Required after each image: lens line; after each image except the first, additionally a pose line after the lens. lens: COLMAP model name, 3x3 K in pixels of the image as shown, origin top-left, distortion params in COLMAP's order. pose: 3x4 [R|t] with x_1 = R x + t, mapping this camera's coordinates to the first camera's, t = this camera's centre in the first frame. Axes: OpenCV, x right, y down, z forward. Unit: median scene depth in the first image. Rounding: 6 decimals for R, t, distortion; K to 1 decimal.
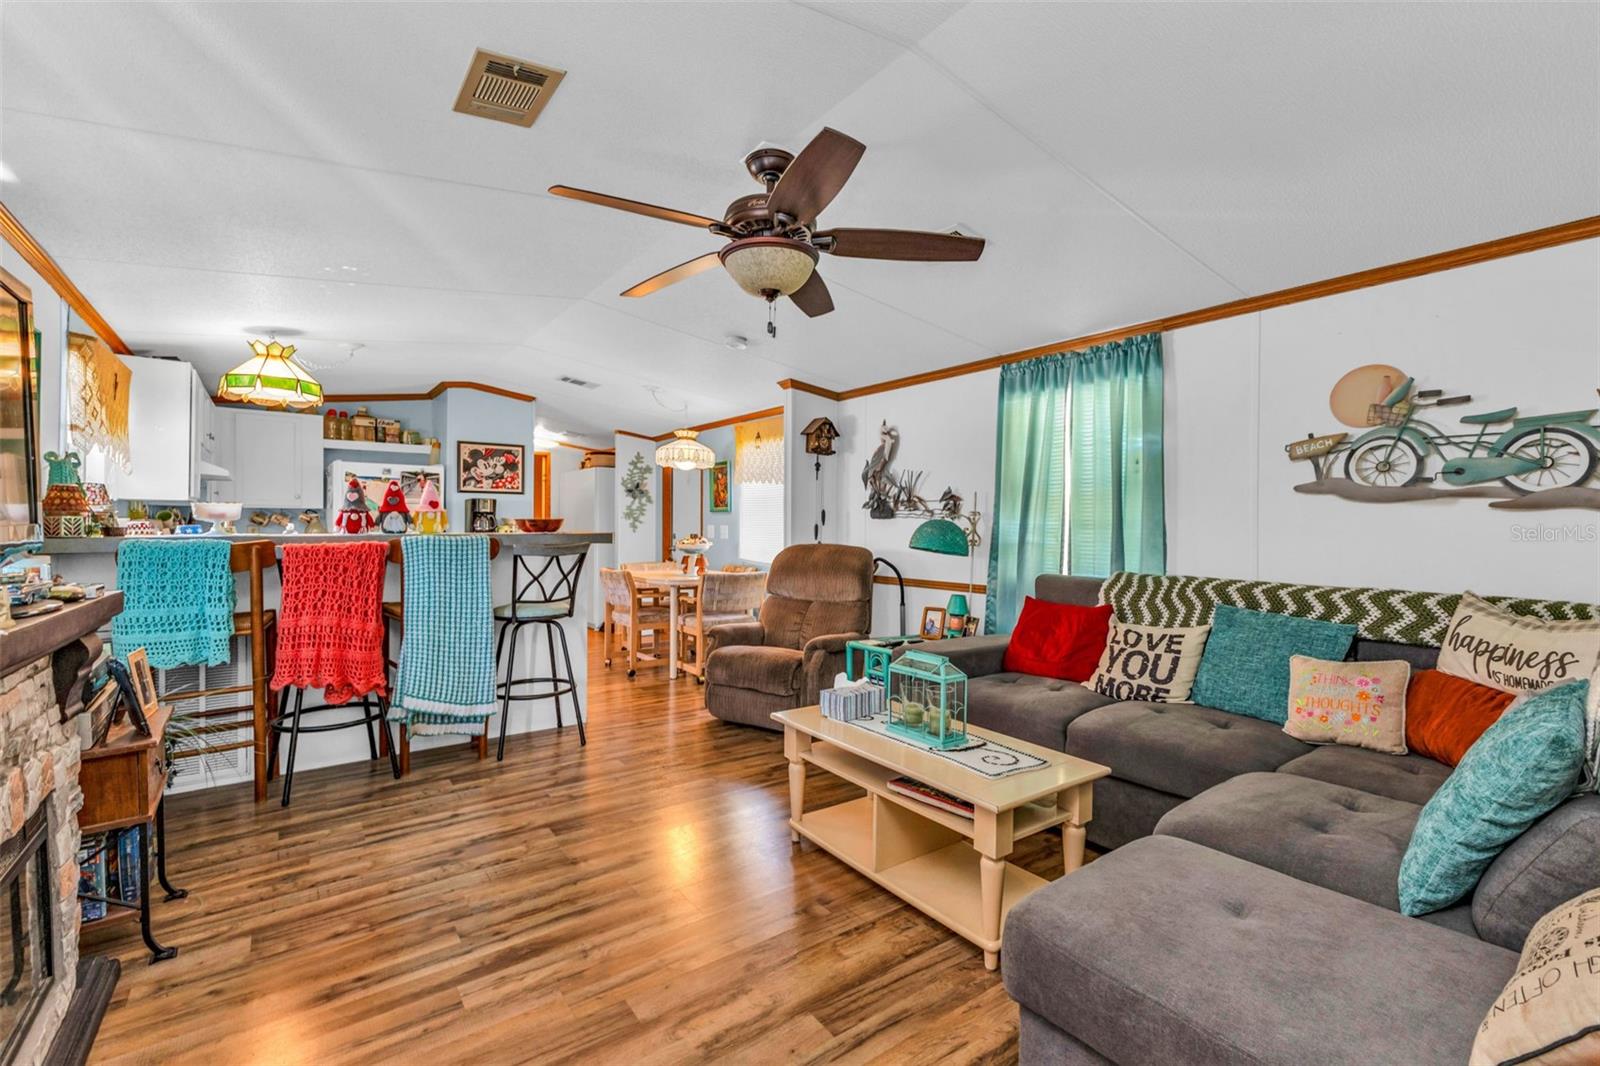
lens RADIAL K [[726.4, 0, 802.5], [0, 726.4, 534.0], [0, 0, 1]] dist [-0.000936, -0.000263]
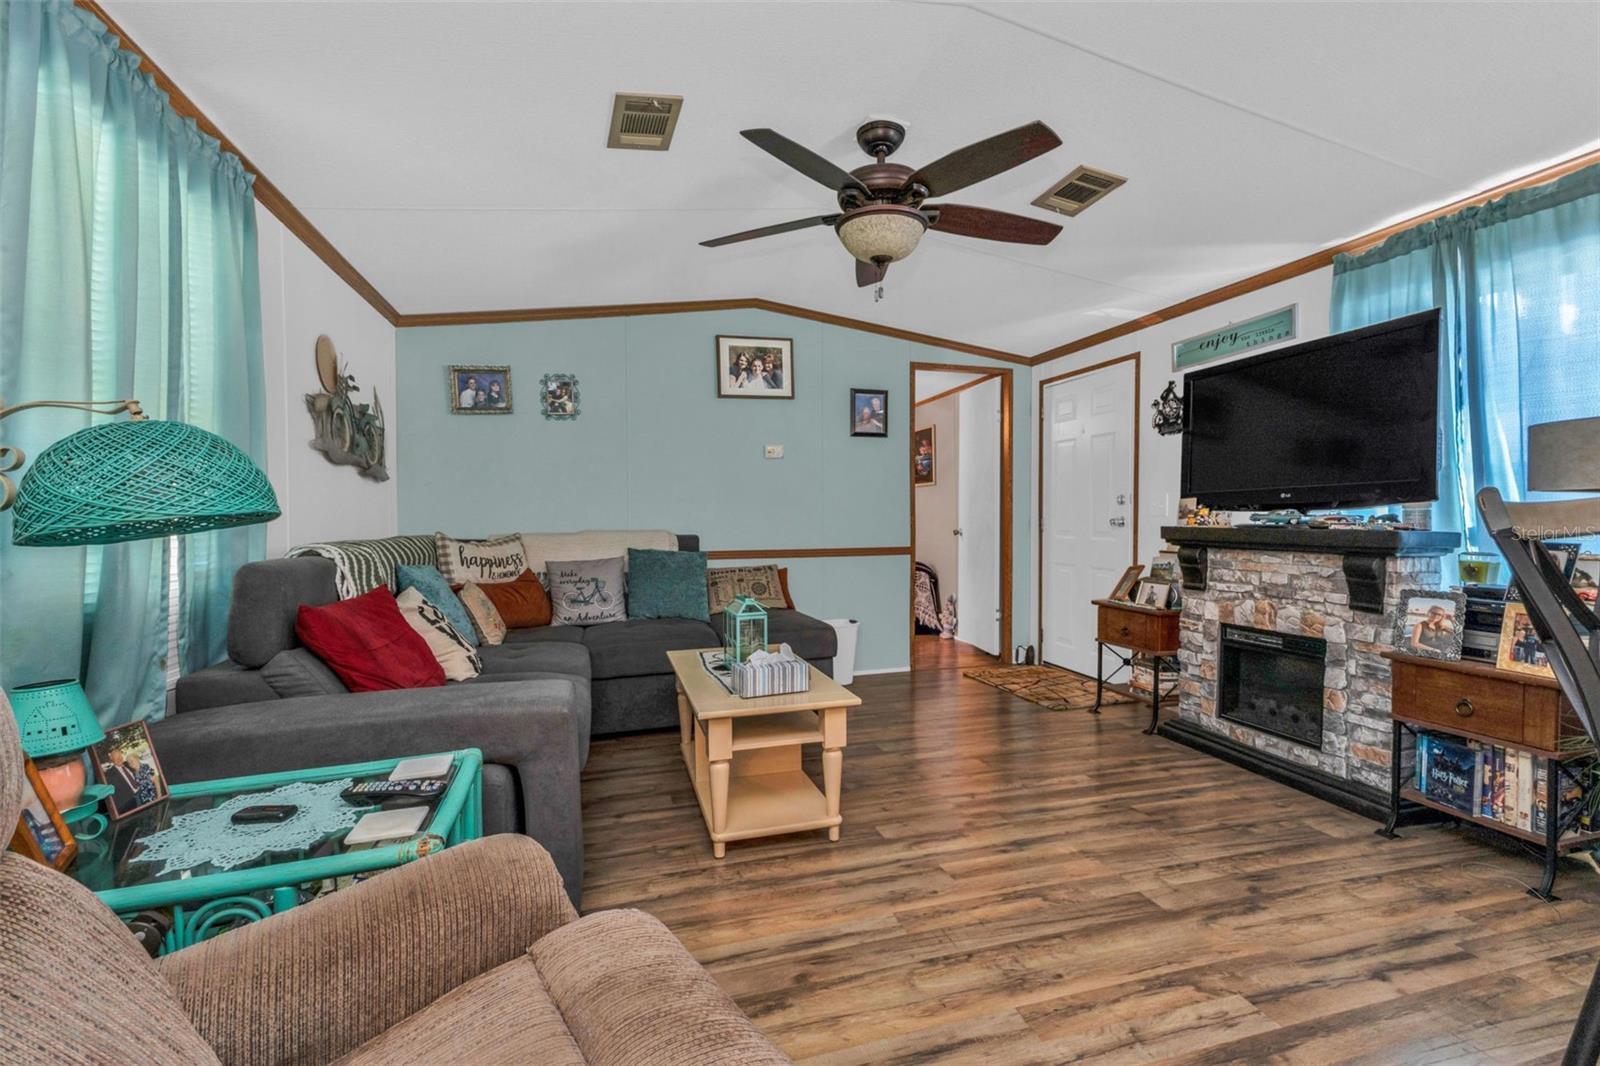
lens RADIAL K [[726.4, 0, 798.2], [0, 726.4, 522.5], [0, 0, 1]] dist [-0.000936, -0.000263]
pose [[-0.943412, -0.005966, 0.331571, -0.257004], [0.000371, 0.999819, 0.019045, 0.024205], [-0.331624, 0.018090, -0.943238, 1.827783]]
